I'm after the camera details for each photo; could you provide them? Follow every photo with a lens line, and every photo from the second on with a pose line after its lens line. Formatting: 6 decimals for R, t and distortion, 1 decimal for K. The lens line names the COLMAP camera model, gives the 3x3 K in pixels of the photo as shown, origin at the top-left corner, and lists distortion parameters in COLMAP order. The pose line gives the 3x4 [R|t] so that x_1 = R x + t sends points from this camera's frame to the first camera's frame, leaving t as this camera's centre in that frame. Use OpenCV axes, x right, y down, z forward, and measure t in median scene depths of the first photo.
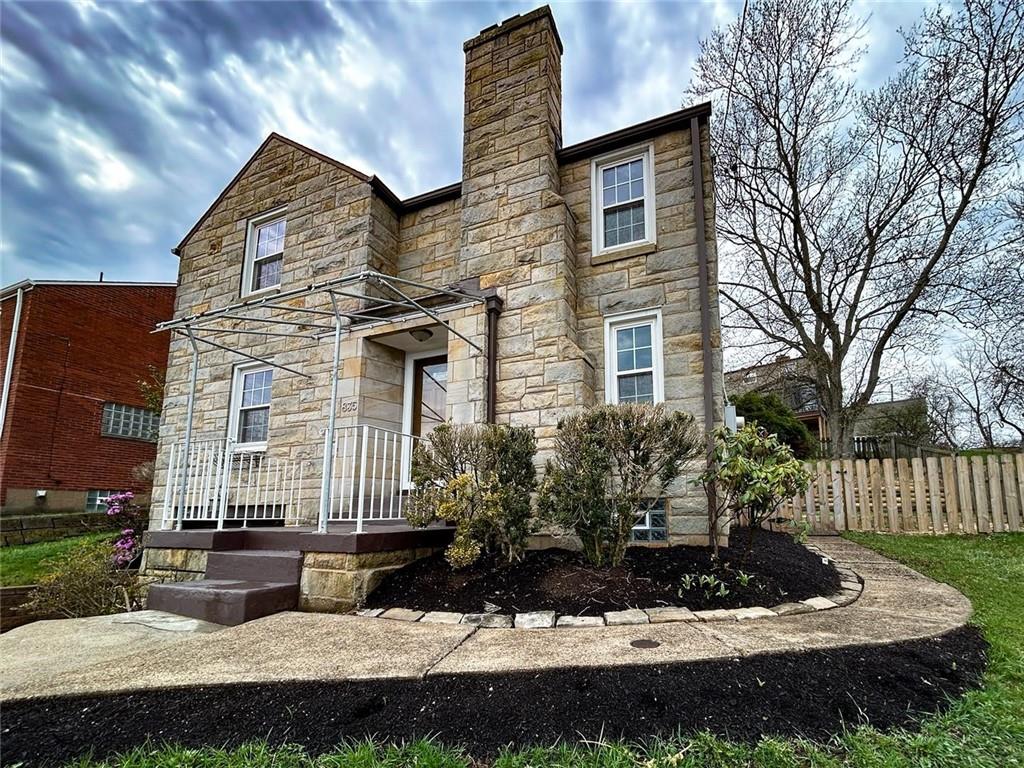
lens RADIAL K [[409.0, 0, 512.0], [0, 409.0, 384.0], [0, 0, 1]] dist [0.000925, -0.000242]
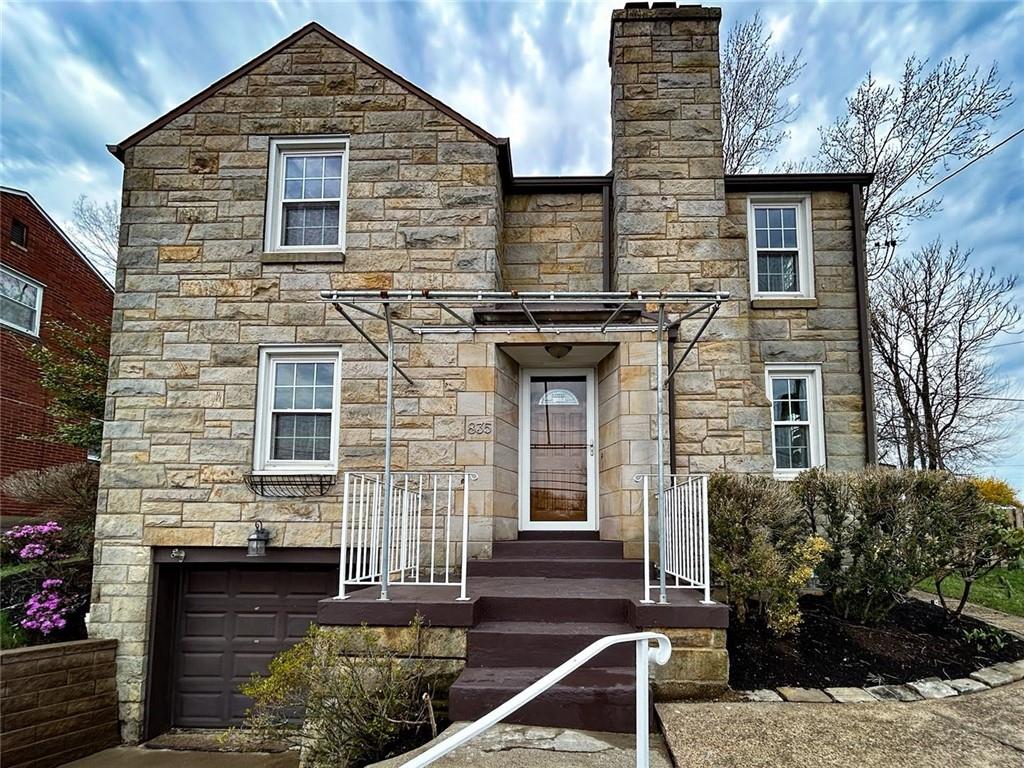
lens RADIAL K [[439.6, 0, 512.4], [0, 439.6, 419.9], [0, 0, 1]] dist [-0.000814, -0.000028]
pose [[0.939429, 0.095184, 0.329260, -0.642215], [-0.114102, 0.992720, 0.038570, -0.001136], [-0.323192, -0.073803, 0.943451, 0.174449]]
